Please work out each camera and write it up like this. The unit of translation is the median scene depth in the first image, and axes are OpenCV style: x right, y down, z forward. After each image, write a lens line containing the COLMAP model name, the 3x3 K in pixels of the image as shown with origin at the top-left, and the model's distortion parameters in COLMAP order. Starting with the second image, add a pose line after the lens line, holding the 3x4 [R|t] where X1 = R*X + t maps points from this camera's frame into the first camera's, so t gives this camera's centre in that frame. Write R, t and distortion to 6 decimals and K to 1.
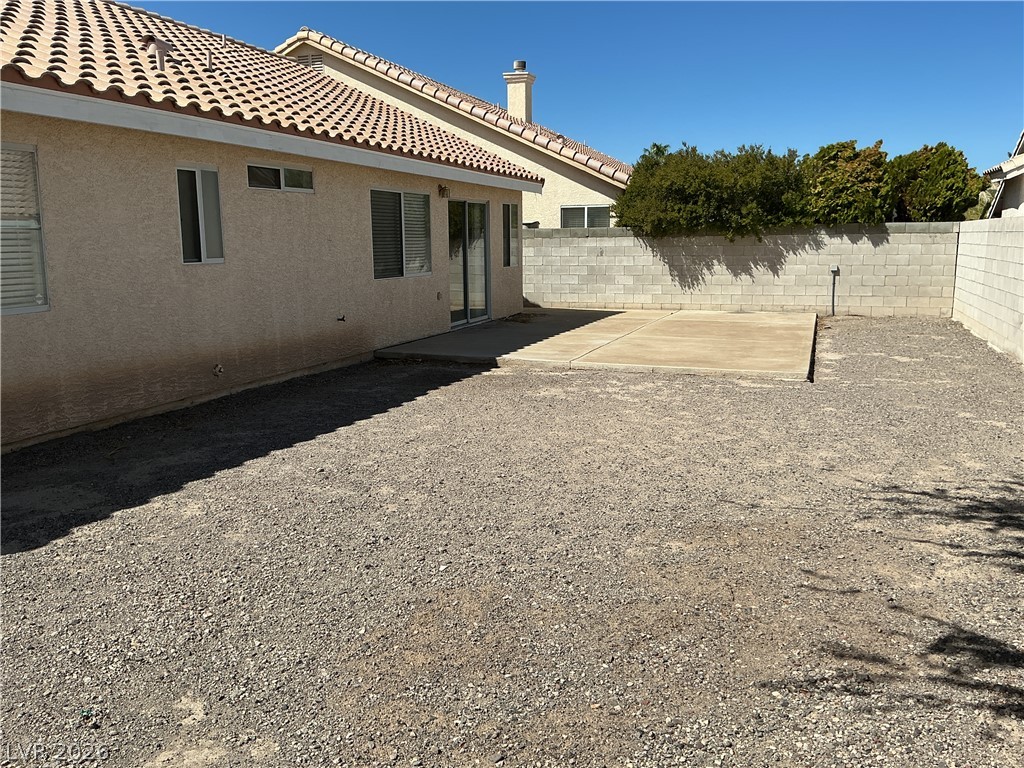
lens RADIAL K [[854.1, 0, 512.0], [0, 854.1, 384.0], [0, 0, 1]] dist [0.144392, -0.315960]
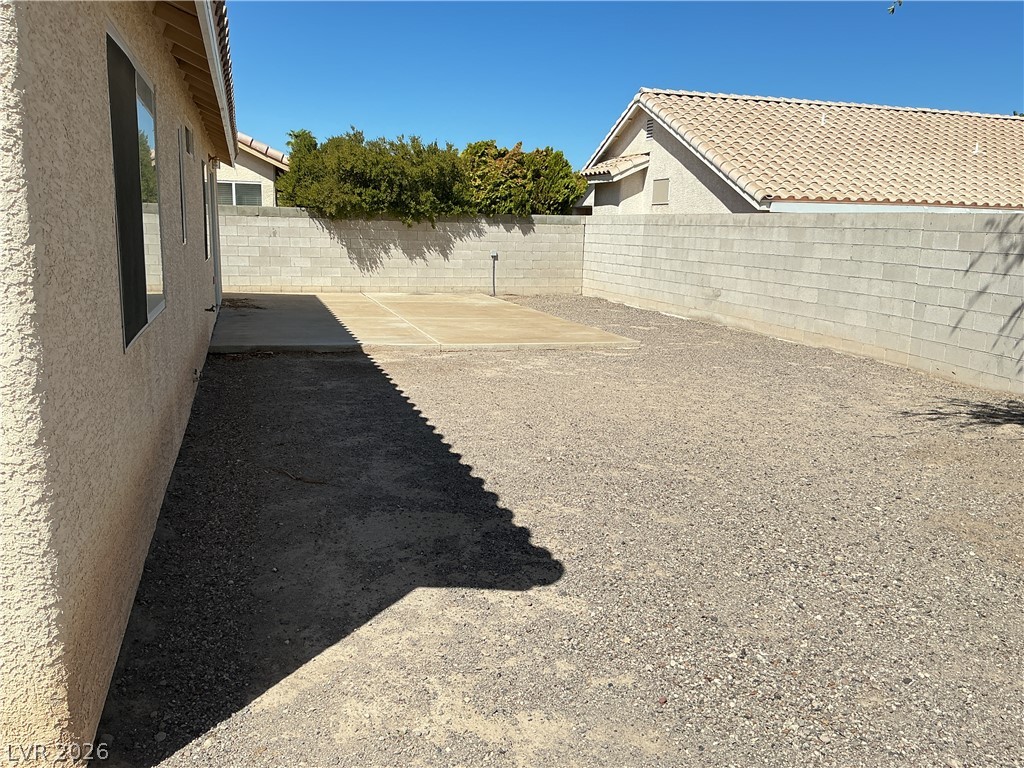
lens RADIAL K [[854.1, 0, 512.0], [0, 854.1, 384.0], [0, 0, 1]] dist [0.144392, -0.315960]
pose [[0.806875, -0.083854, 0.584741, -0.279652], [0.071117, 0.996463, 0.044763, -0.011500], [-0.586426, 0.005466, 0.809984, 0.075997]]
